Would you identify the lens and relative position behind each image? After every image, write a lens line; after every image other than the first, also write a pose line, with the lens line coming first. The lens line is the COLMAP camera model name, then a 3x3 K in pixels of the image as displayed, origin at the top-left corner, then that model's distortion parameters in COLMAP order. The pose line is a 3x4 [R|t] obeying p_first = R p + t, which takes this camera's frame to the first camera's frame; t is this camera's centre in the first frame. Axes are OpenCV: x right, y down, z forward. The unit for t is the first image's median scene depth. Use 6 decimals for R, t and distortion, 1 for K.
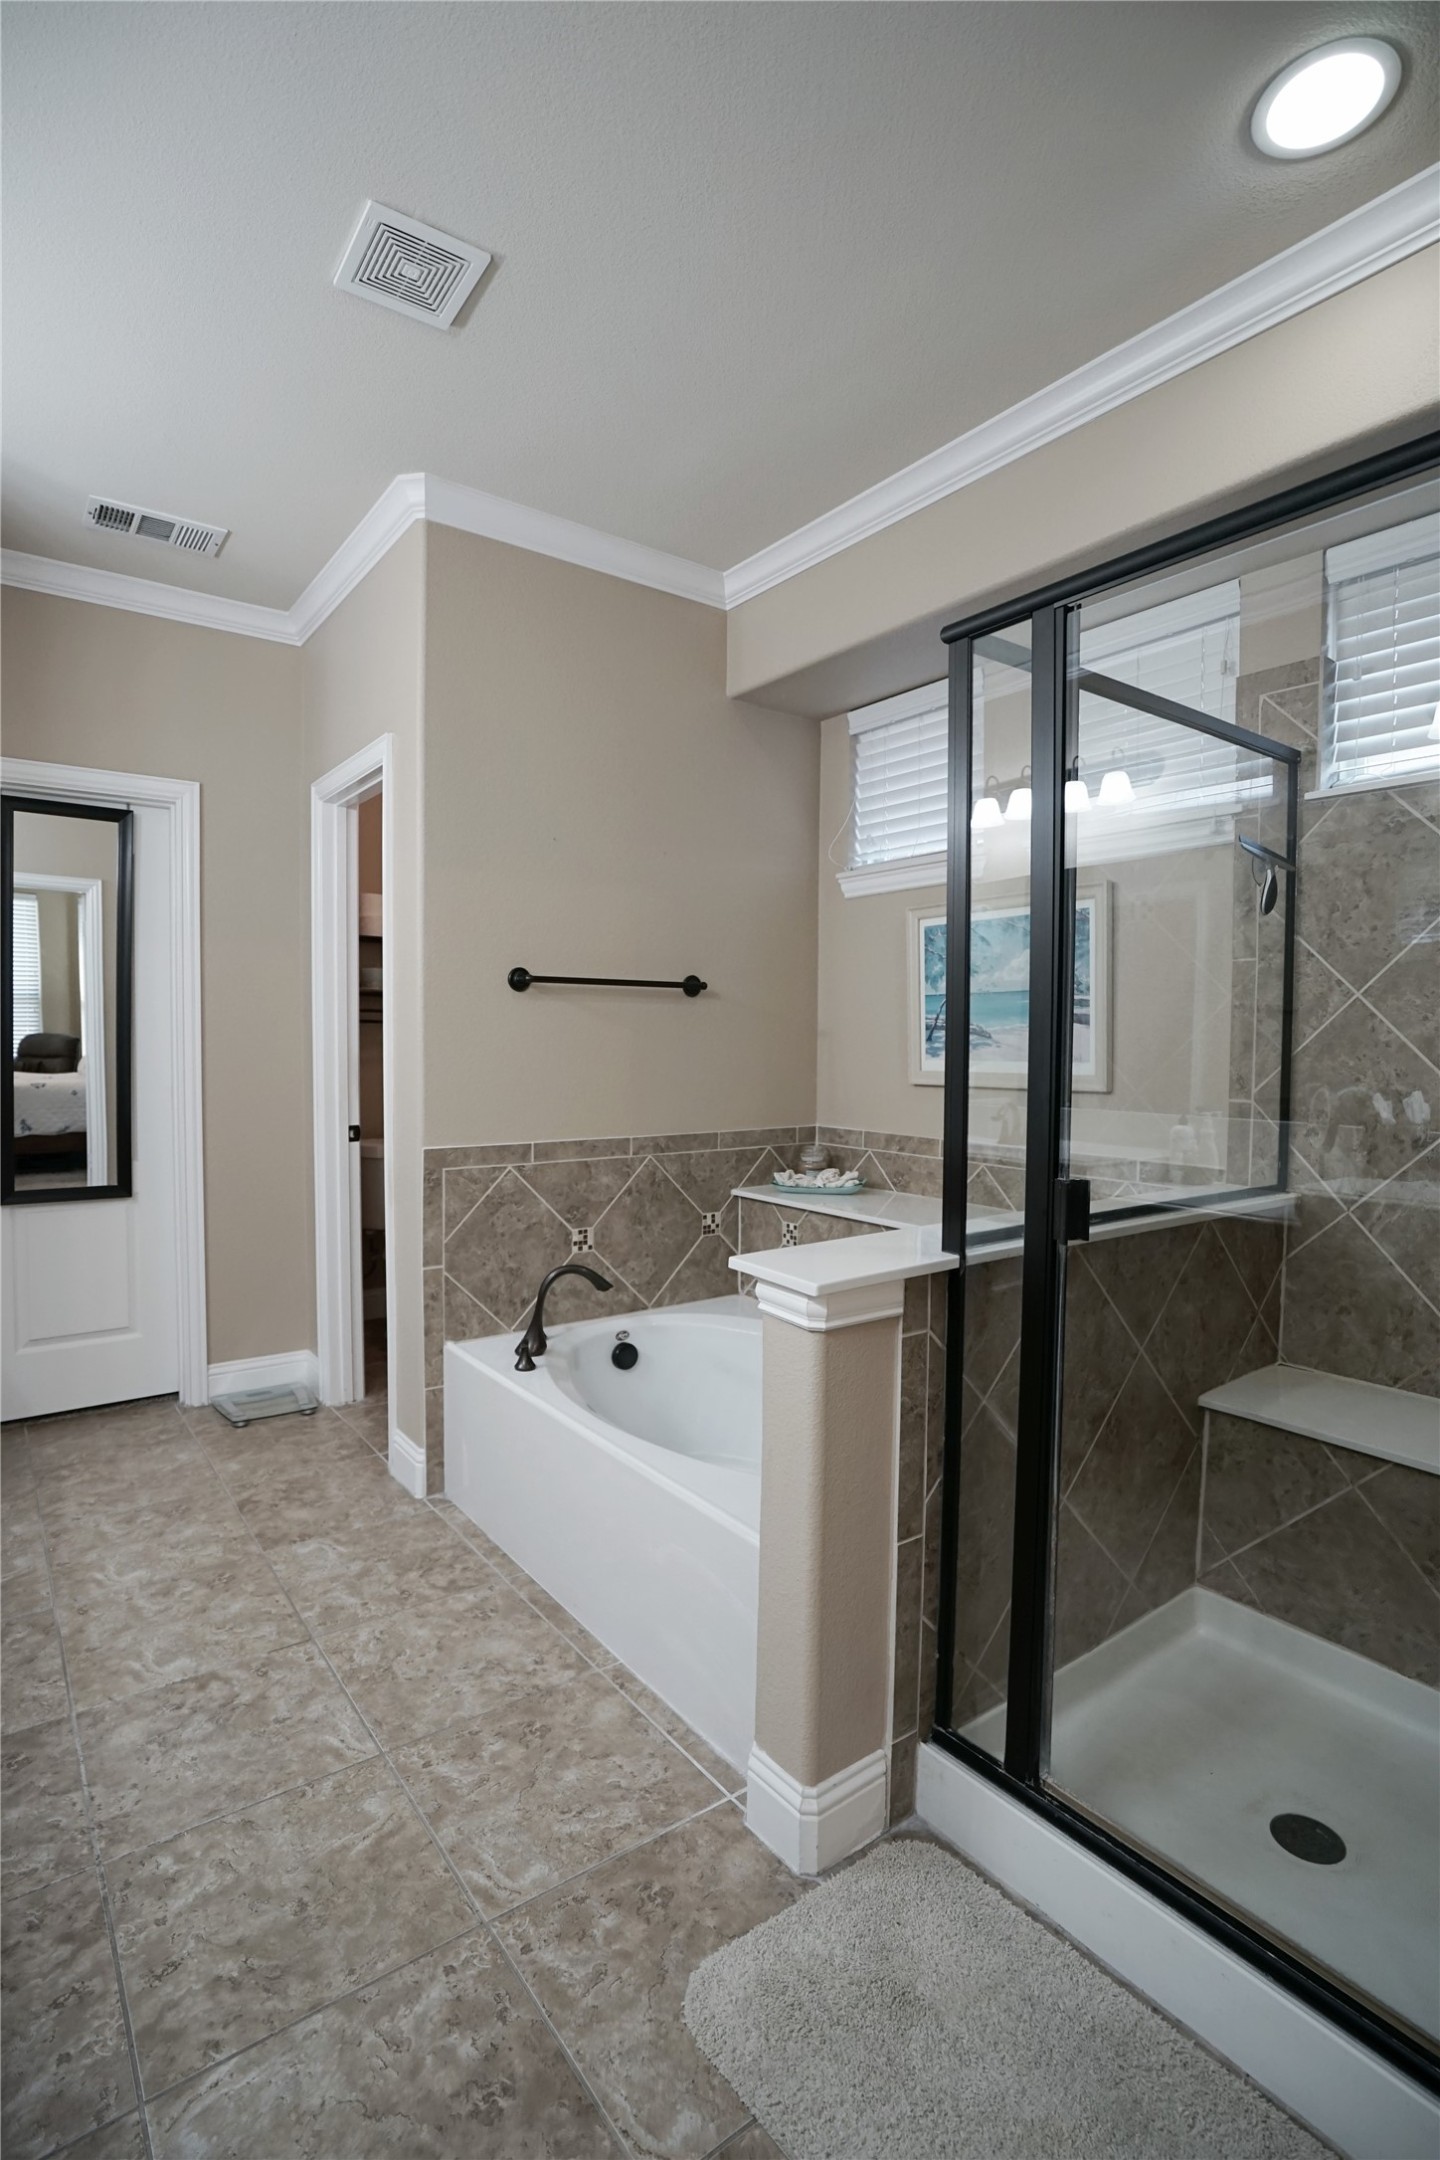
lens RADIAL K [[1008.8, 0, 717.6], [0, 1008.8, 1072.3], [0, 0, 1]] dist [-0.020434, 0.009711]
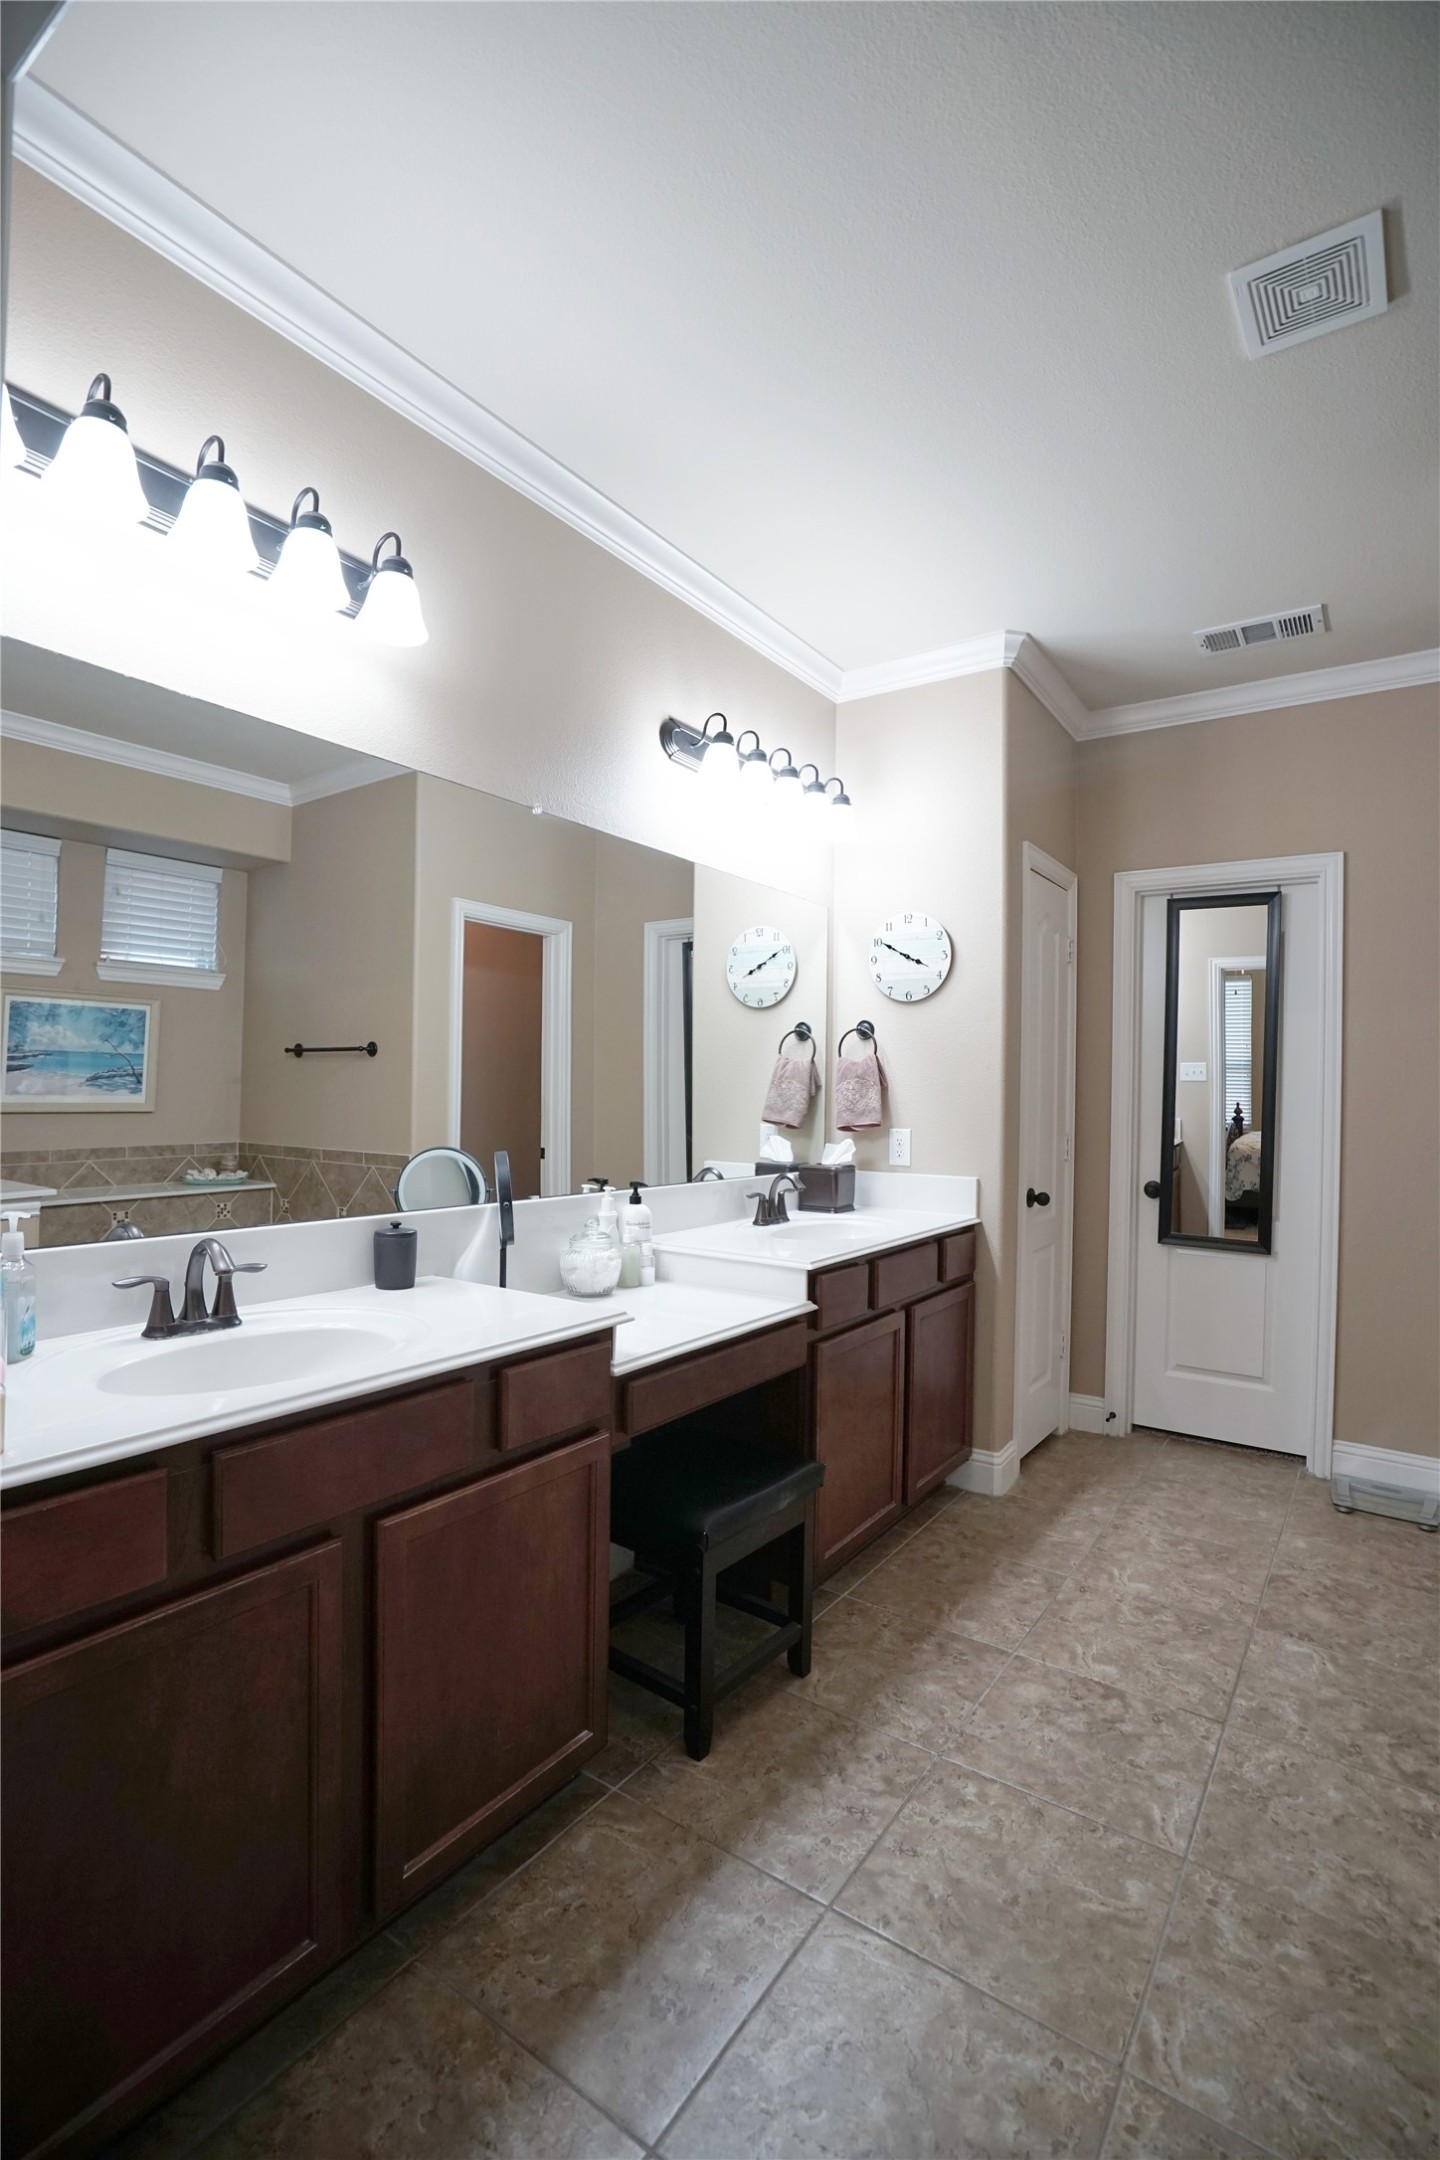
lens RADIAL K [[1008.8, 0, 791.5], [0, 1008.8, 1068.4], [0, 0, 1]] dist [-0.020434, 0.009711]
pose [[0.352460, -0.028114, -0.935404, 0.417394], [-0.039681, 0.998201, -0.044953, -0.006594], [0.934985, 0.052962, 0.350711, 0.269071]]
